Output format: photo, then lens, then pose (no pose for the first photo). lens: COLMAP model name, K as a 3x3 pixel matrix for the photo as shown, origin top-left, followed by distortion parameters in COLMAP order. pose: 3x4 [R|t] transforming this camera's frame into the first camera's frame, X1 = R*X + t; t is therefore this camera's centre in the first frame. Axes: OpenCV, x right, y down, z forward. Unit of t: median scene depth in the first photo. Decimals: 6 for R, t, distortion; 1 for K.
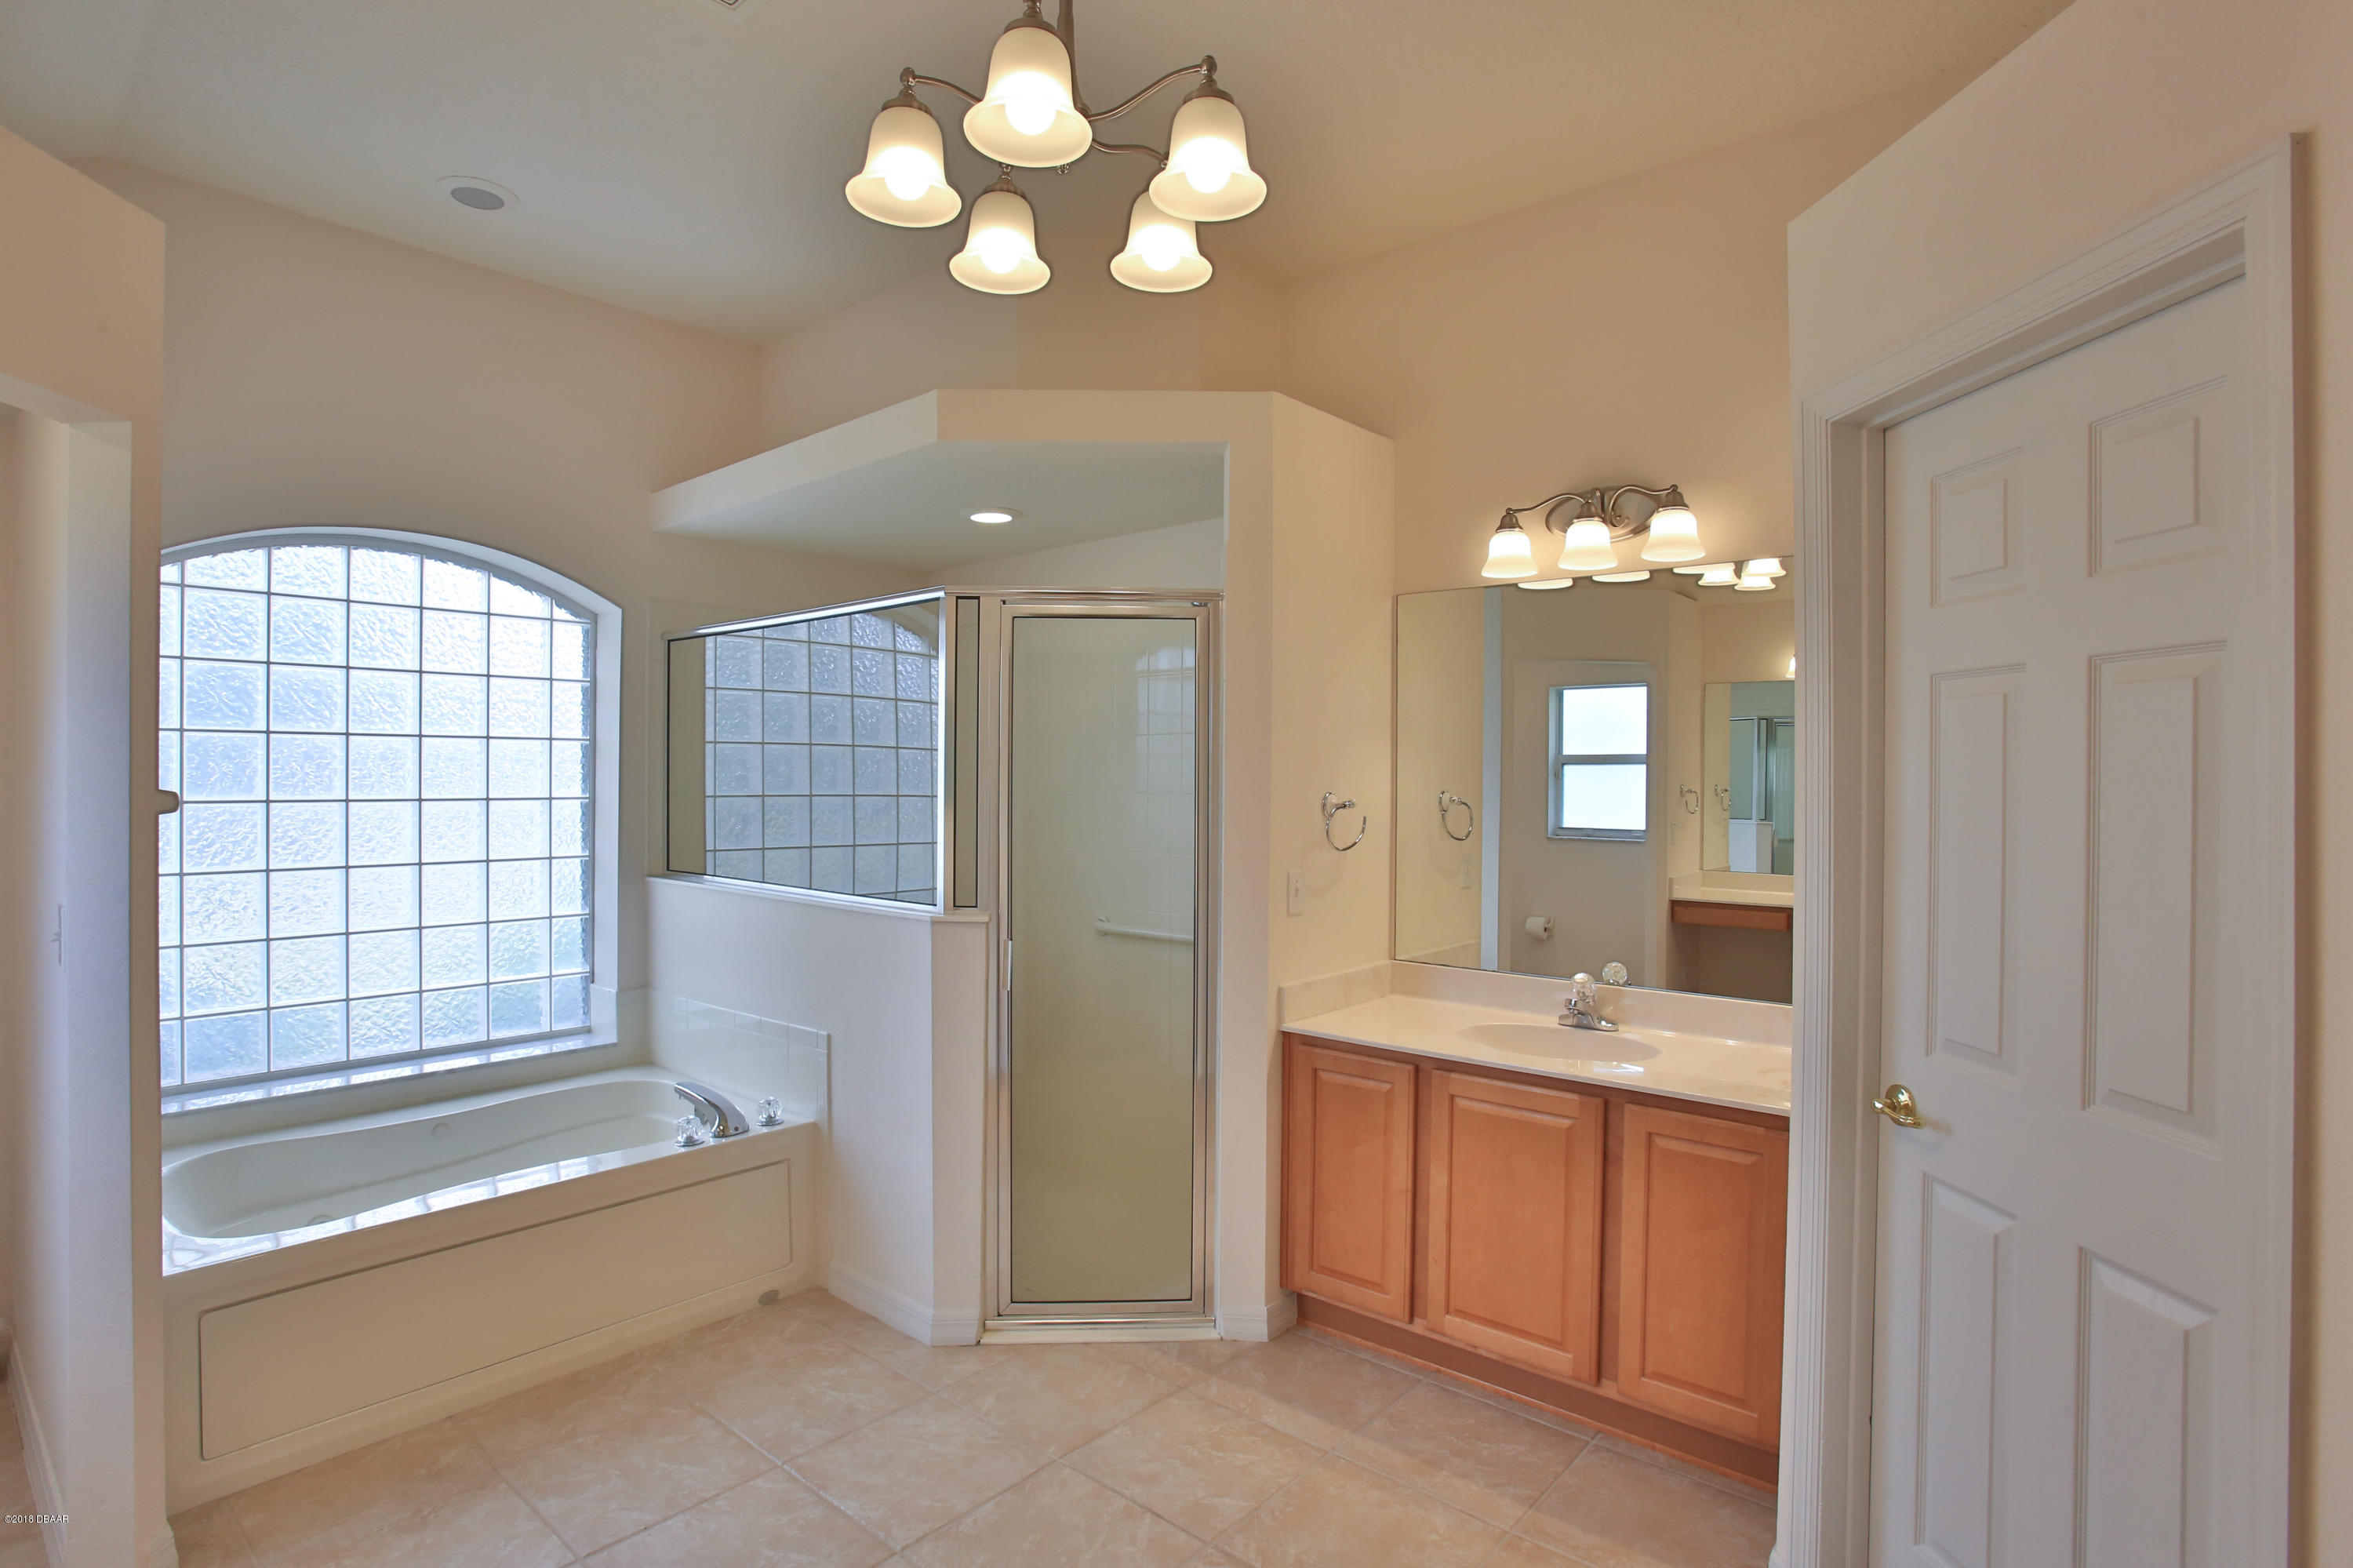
lens RADIAL K [[1172.7, 0, 1161.3], [0, 1172.7, 782.7], [0, 0, 1]] dist [-0.078248, 0.034428]
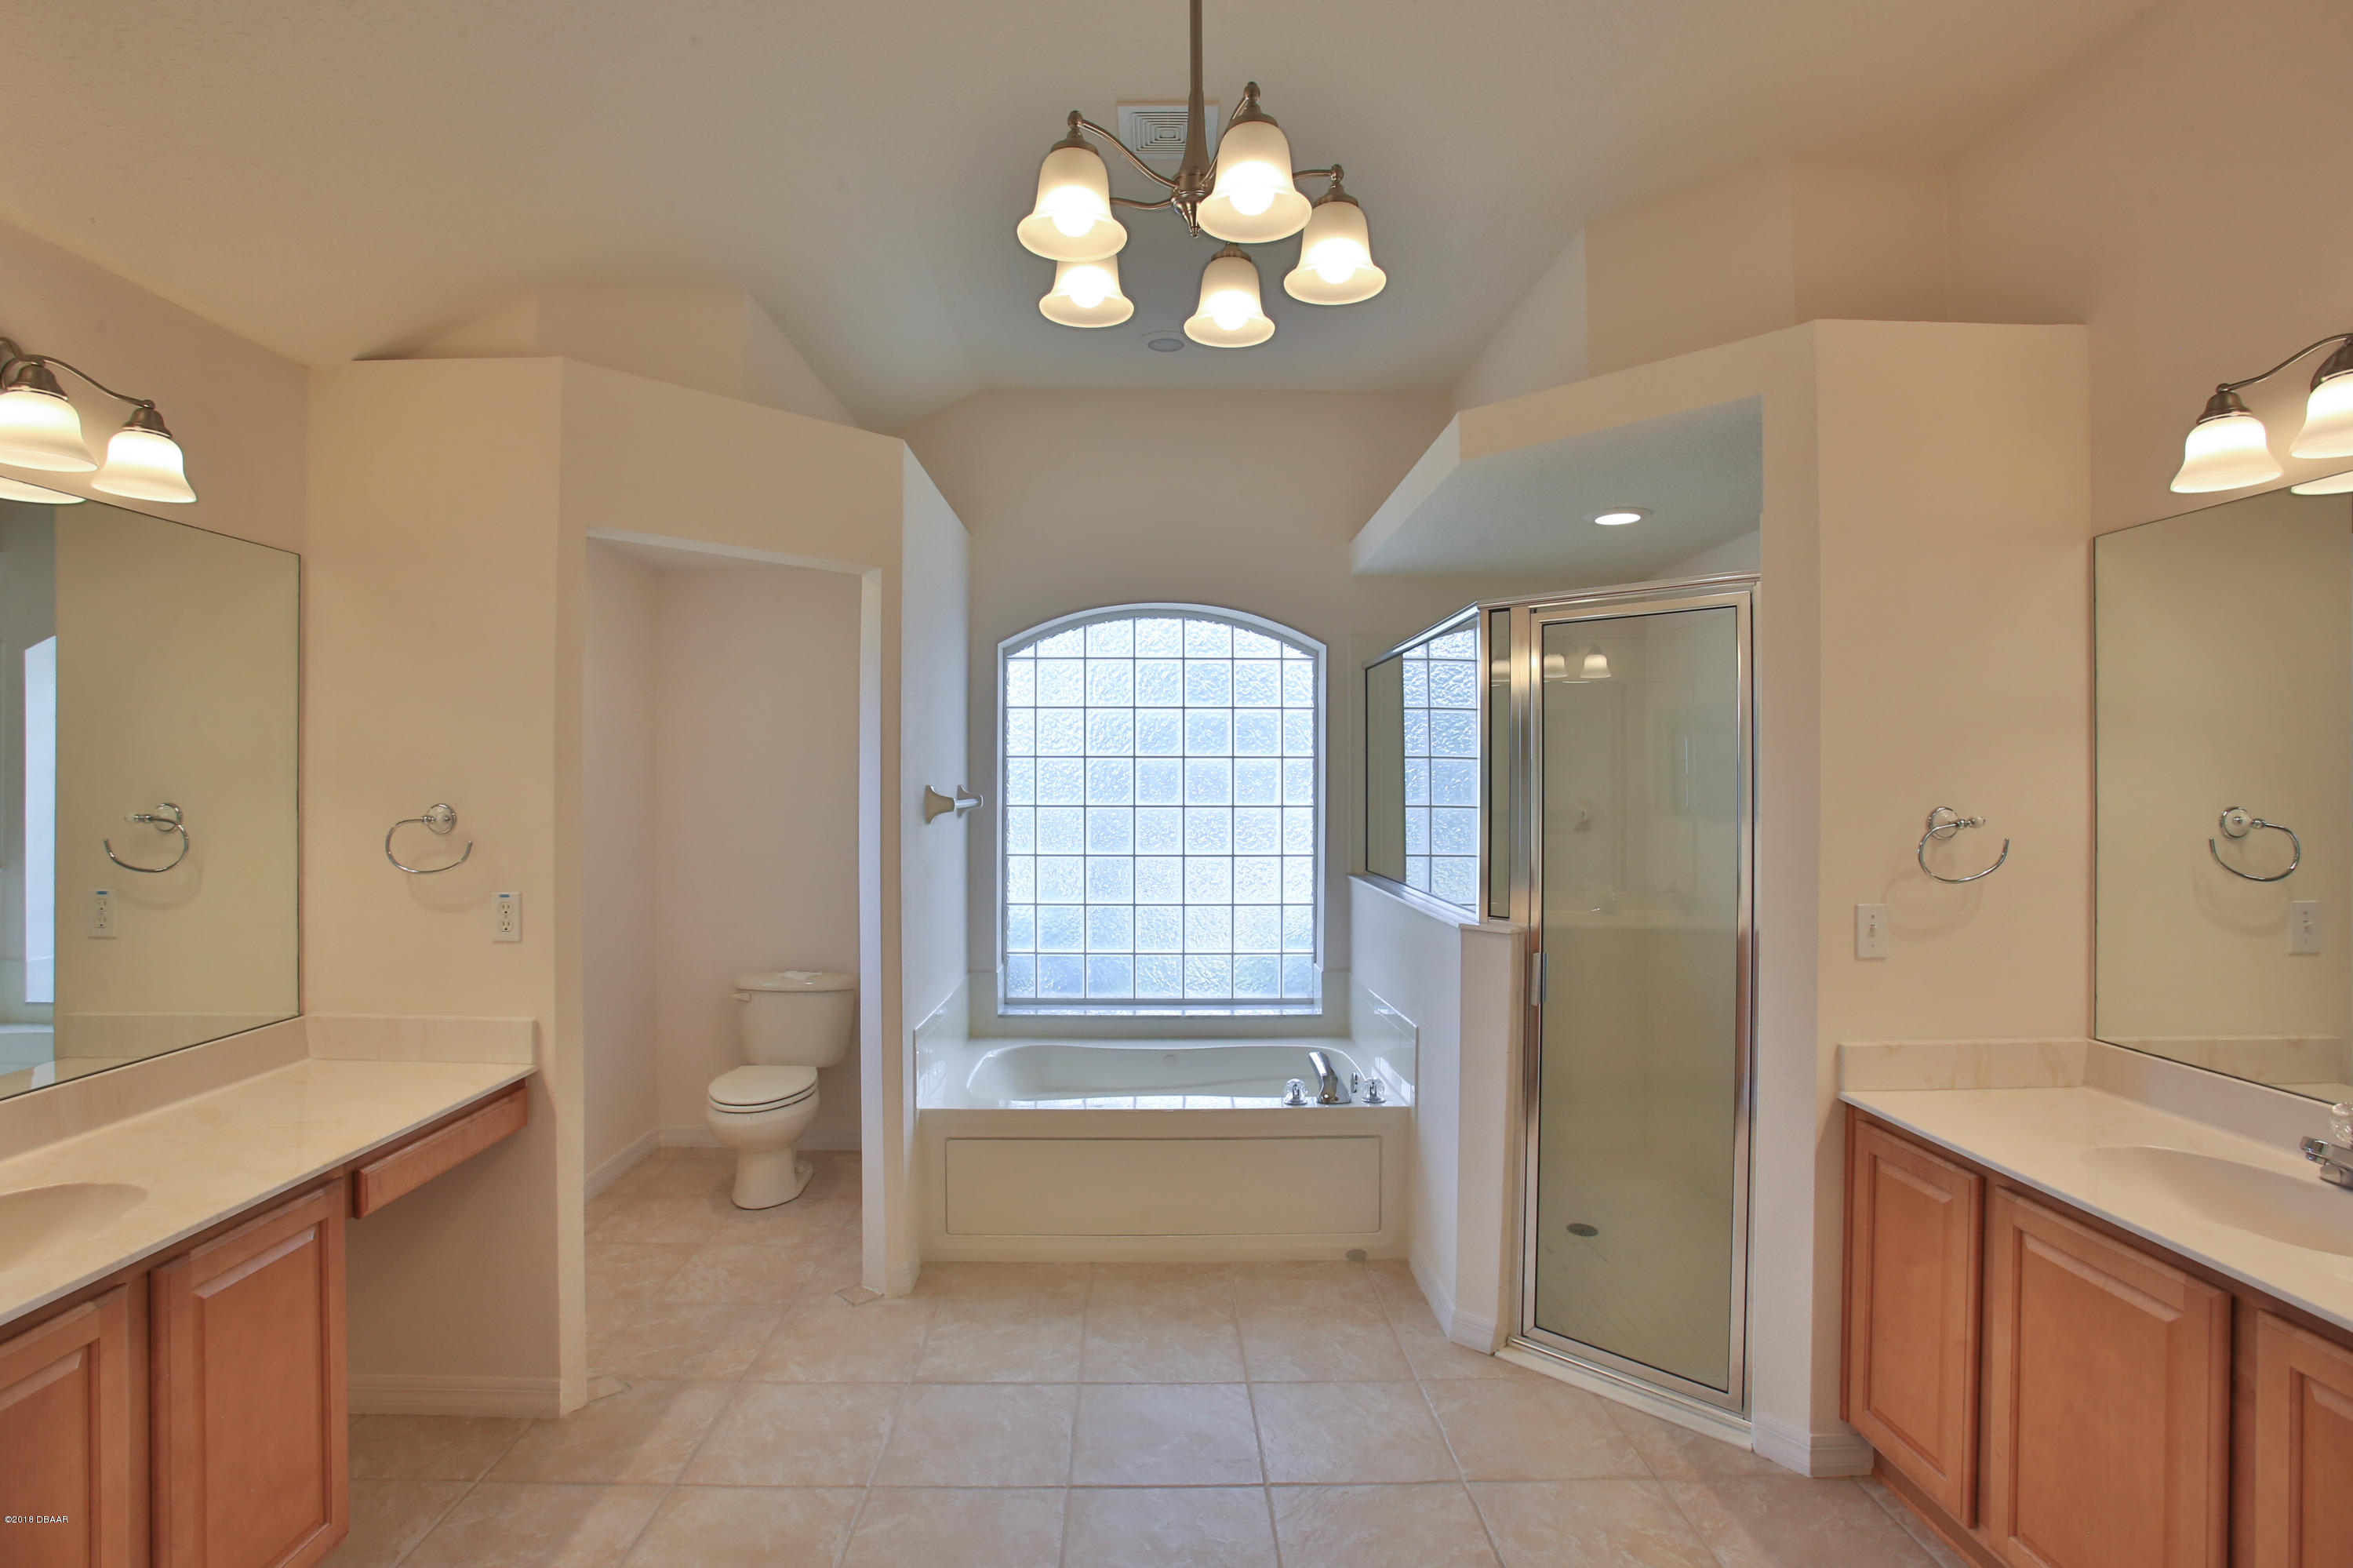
lens RADIAL K [[1137.2, 0, 1157.9], [0, 1137.2, 774.7], [0, 0, 1]] dist [-0.075223, 0.028862]
pose [[0.666319, -0.010009, -0.745599, 0.374377], [0.001987, 0.999930, -0.011647, -0.006099], [0.745664, 0.006279, 0.666293, 0.138795]]
